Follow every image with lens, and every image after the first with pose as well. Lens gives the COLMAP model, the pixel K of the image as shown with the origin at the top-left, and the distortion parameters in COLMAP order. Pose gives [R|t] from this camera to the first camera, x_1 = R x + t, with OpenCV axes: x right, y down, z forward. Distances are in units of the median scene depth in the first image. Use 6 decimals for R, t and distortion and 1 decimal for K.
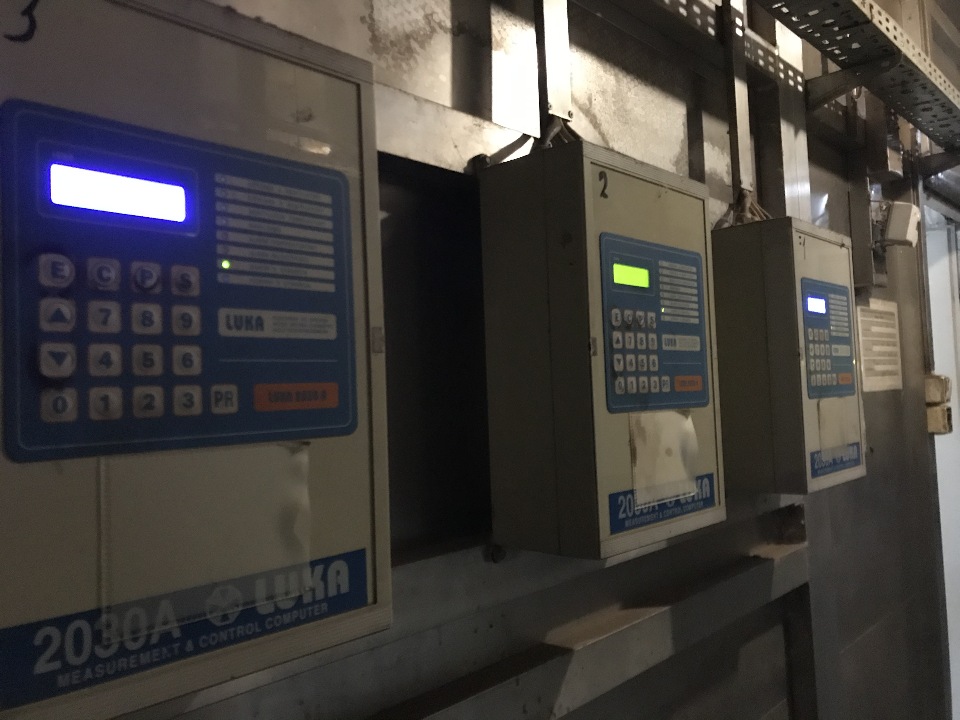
lens RADIAL K [[785.4, 0, 475.5], [0, 785.4, 360.3], [0, 0, 1]] dist [0.042452, -0.043874]
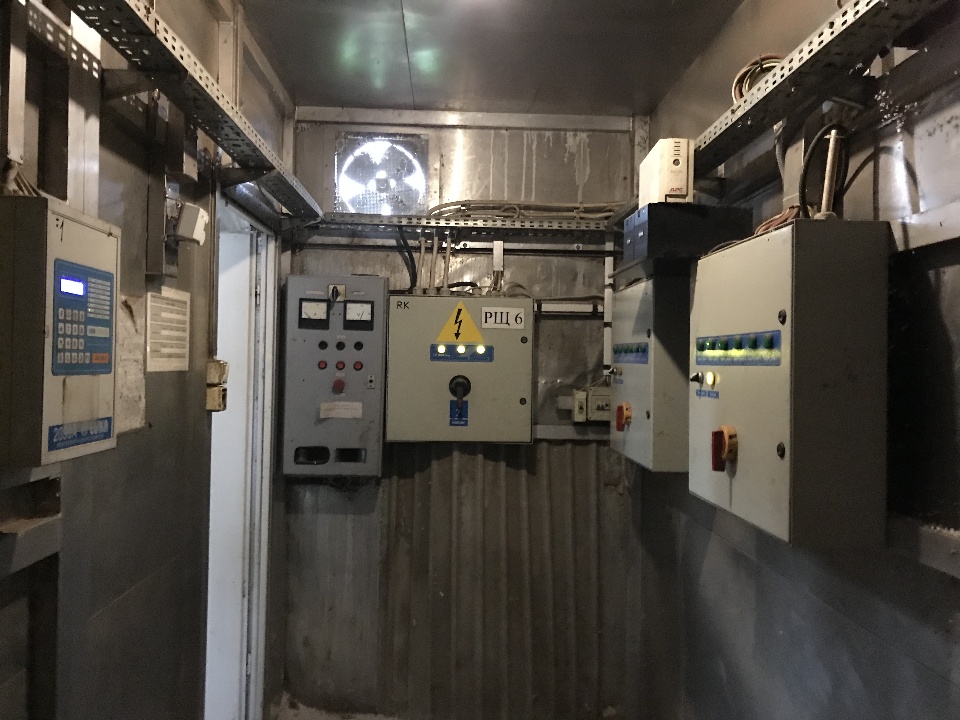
lens RADIAL K [[785.4, 0, 481.9], [0, 785.4, 356.5], [0, 0, 1]] dist [0.042452, -0.043874]
pose [[0.707581, 0.059306, 0.704139, 0.062764], [-0.075427, 0.997118, -0.008186, -0.007661], [-0.702595, -0.047319, 0.710015, -0.104888]]
